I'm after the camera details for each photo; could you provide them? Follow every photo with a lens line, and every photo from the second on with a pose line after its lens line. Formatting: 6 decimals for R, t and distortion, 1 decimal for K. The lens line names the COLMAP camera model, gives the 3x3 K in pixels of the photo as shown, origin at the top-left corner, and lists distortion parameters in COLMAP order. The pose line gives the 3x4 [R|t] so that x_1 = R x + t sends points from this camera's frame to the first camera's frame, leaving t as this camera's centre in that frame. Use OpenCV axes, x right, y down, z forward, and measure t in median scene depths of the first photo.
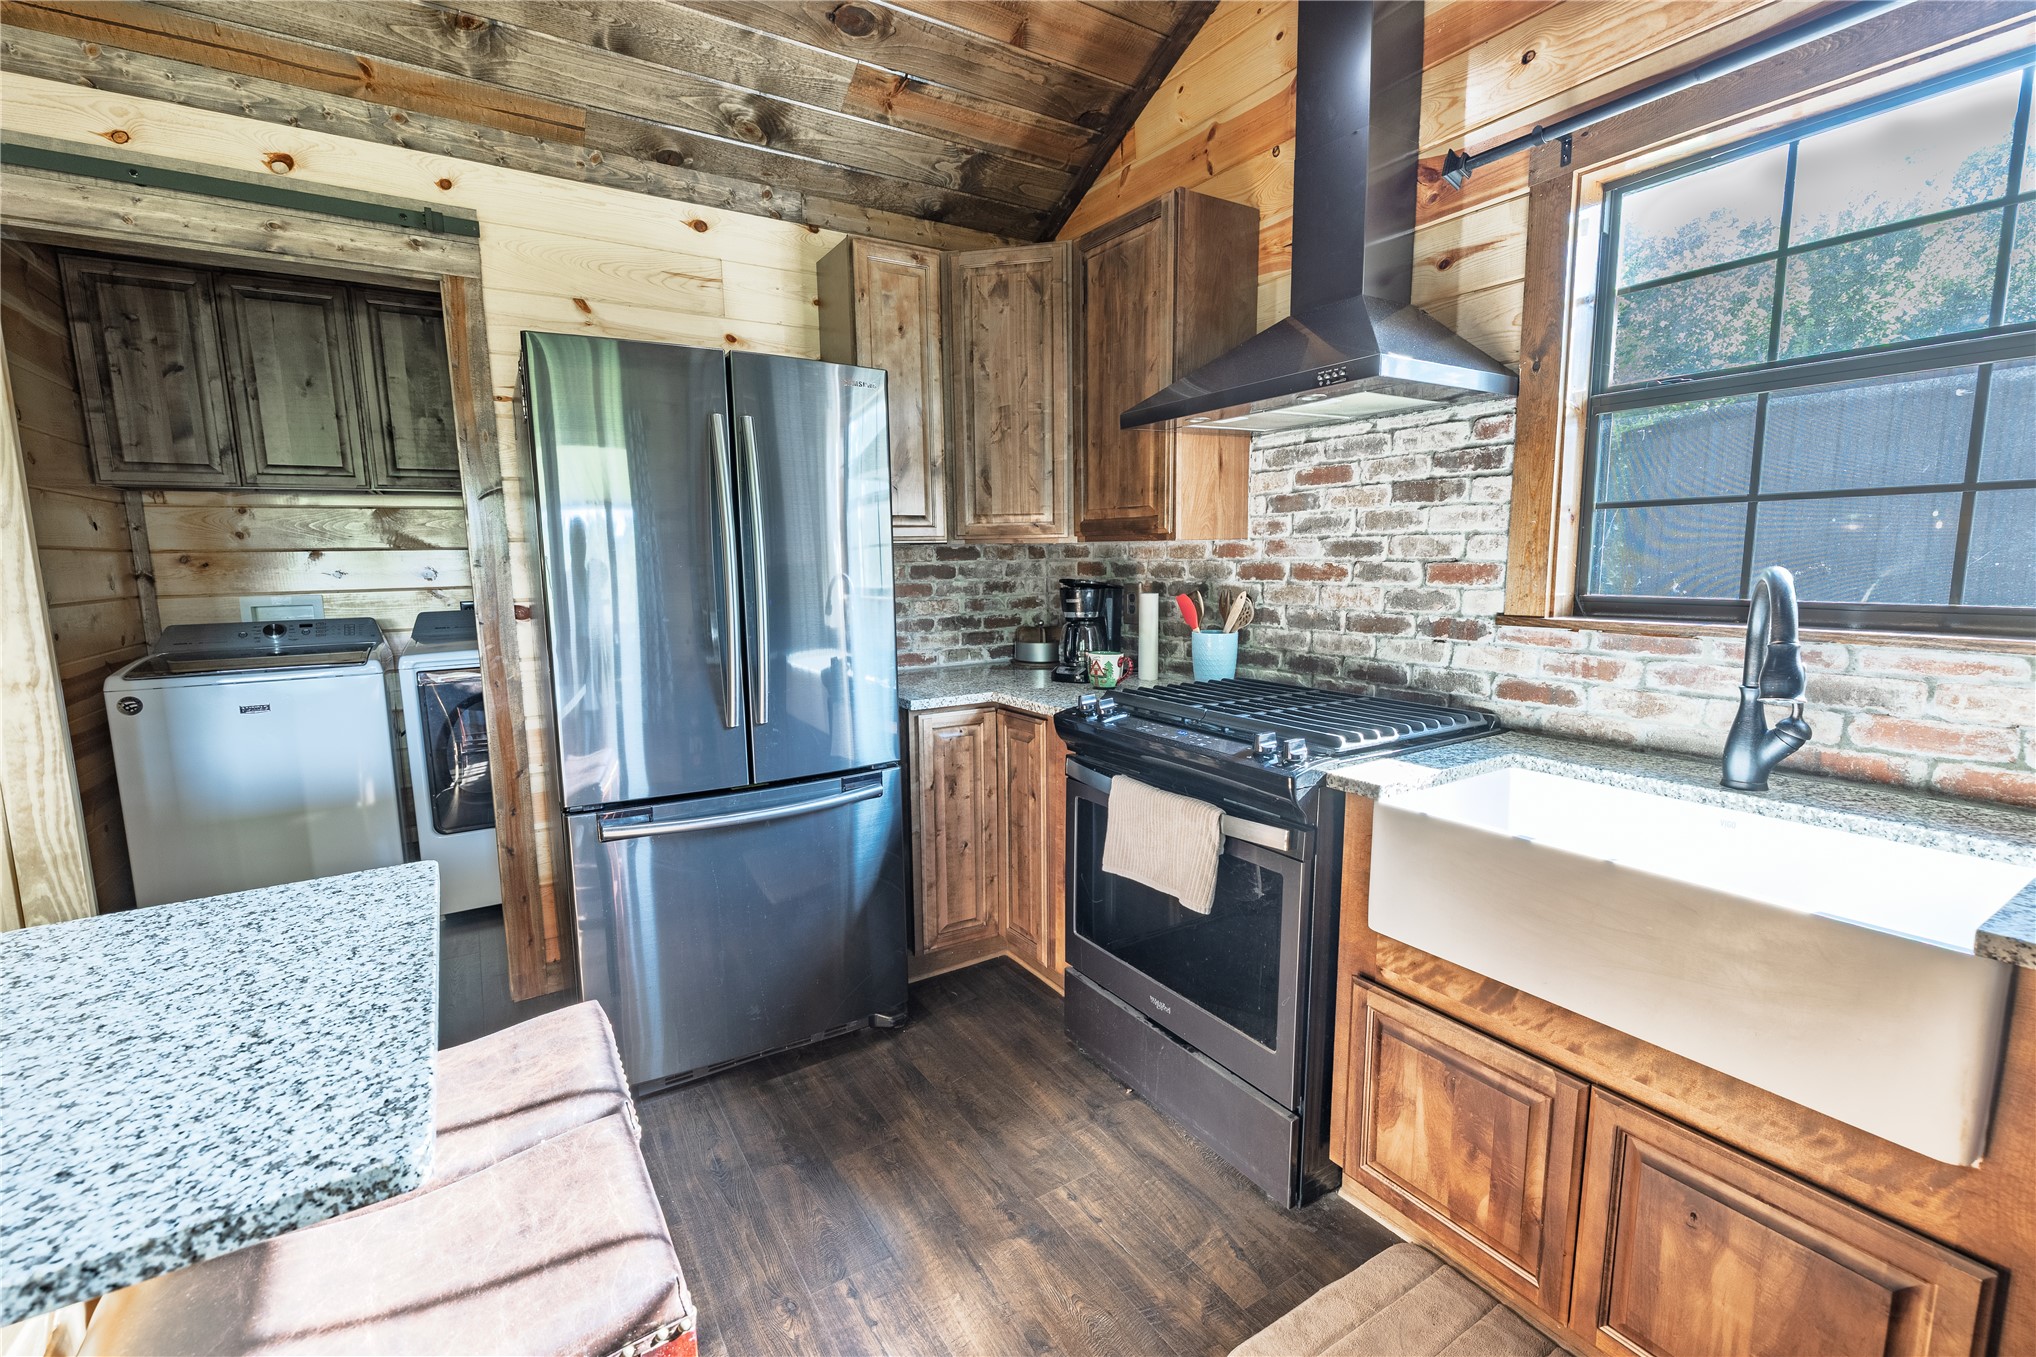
lens RADIAL K [[898.1, 0, 1018.0], [0, 898.1, 678.5], [0, 0, 1]] dist [0.002181, -0.000053]
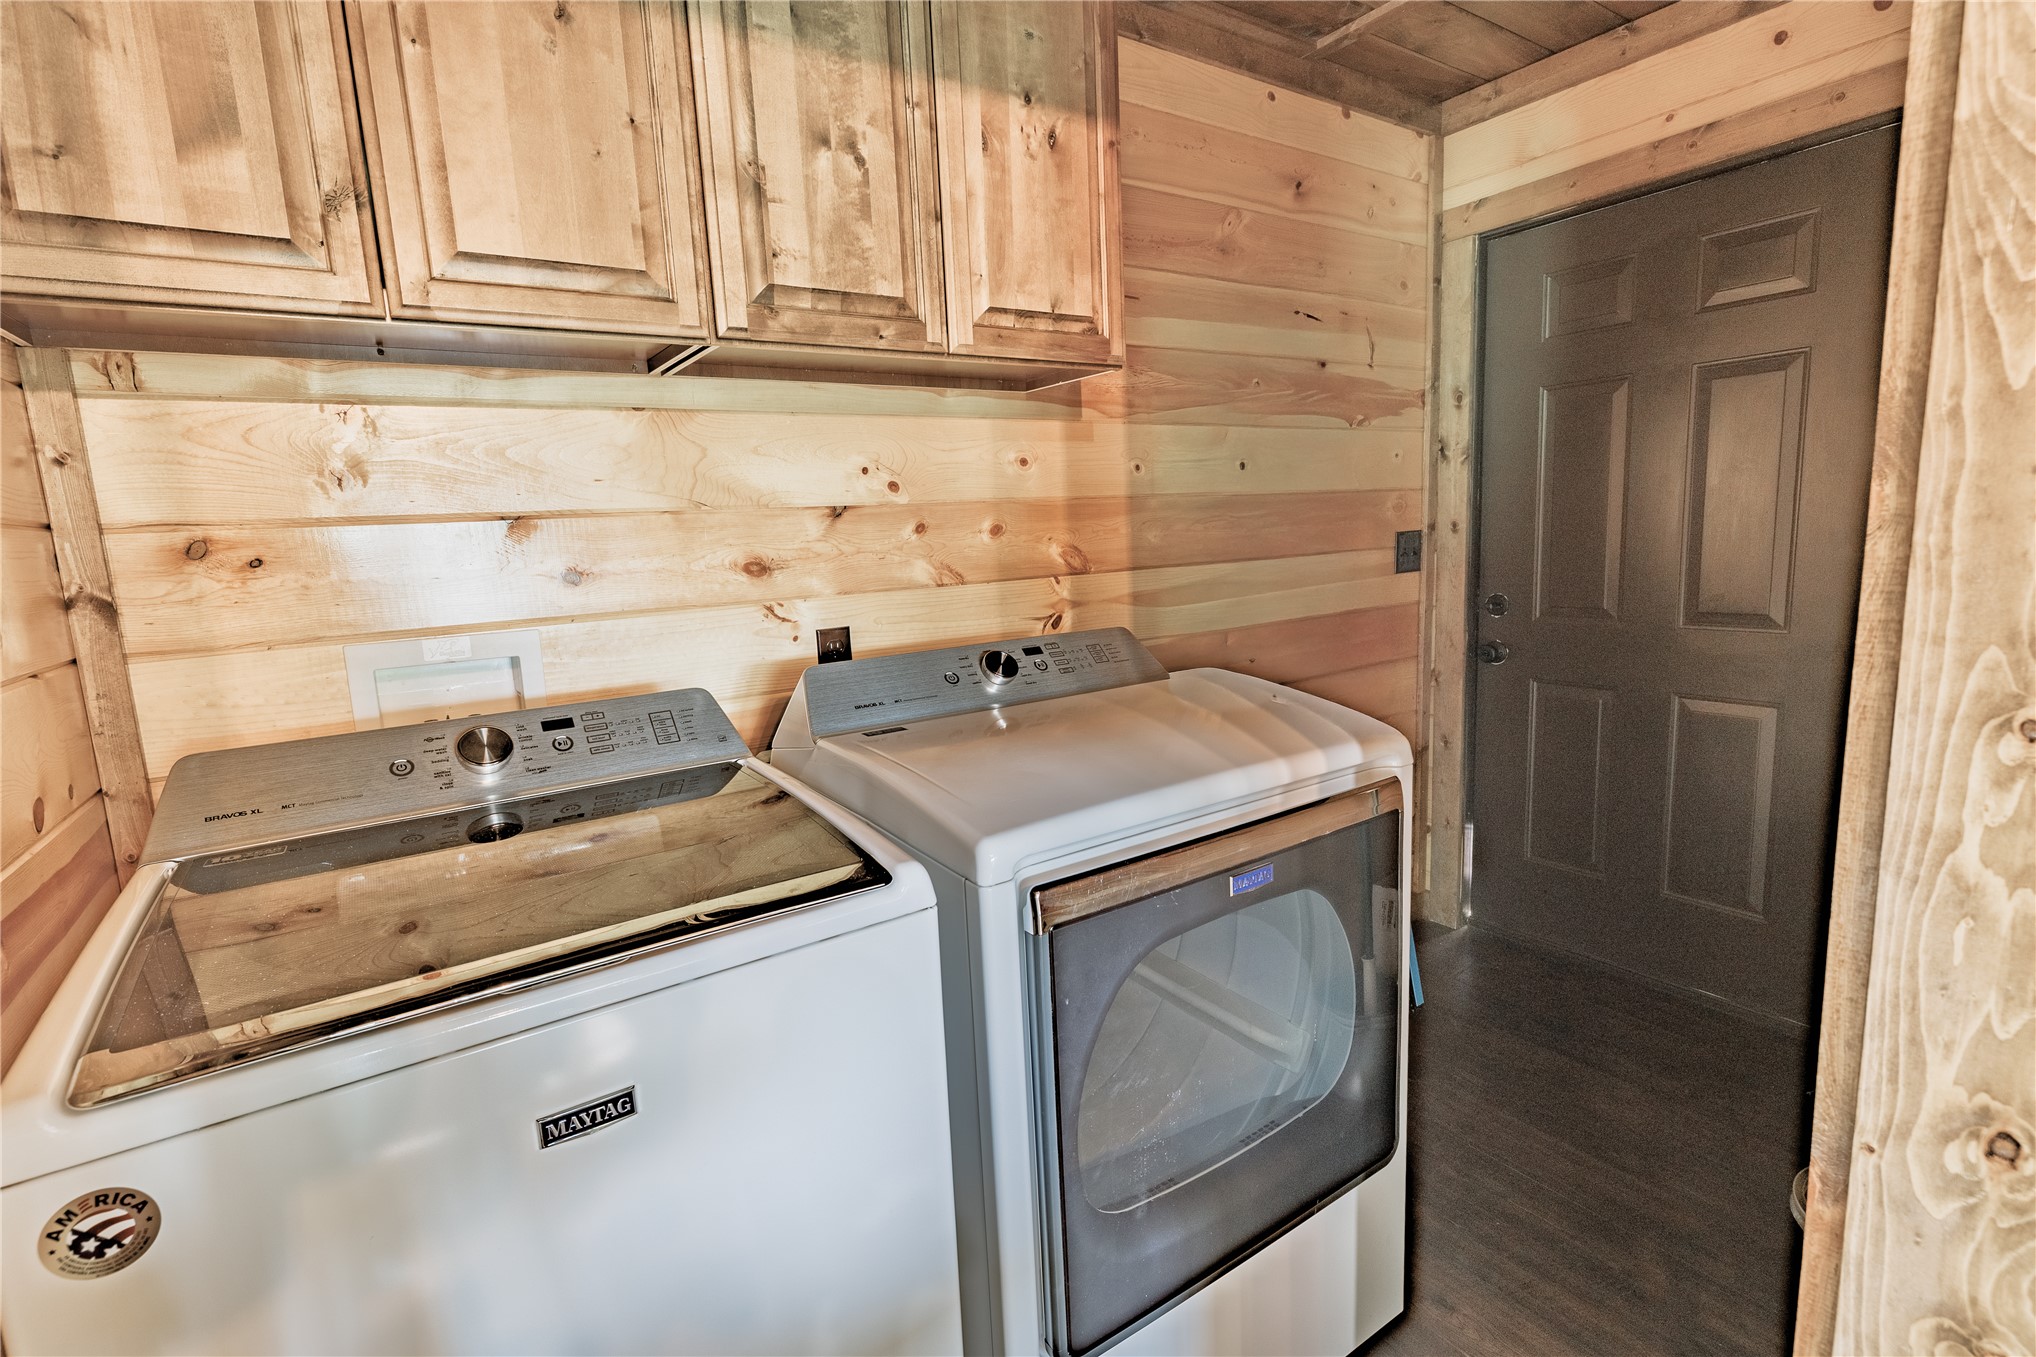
lens RADIAL K [[945.4, 0, 1018.0], [0, 945.4, 678.5], [0, 0, 1]] dist [-0.000254, 0.000273]
pose [[0.998854, -0.037273, 0.030011, -0.959728], [0.036815, 0.999199, 0.015663, -0.117113], [-0.030571, -0.014540, 0.999427, 0.958967]]
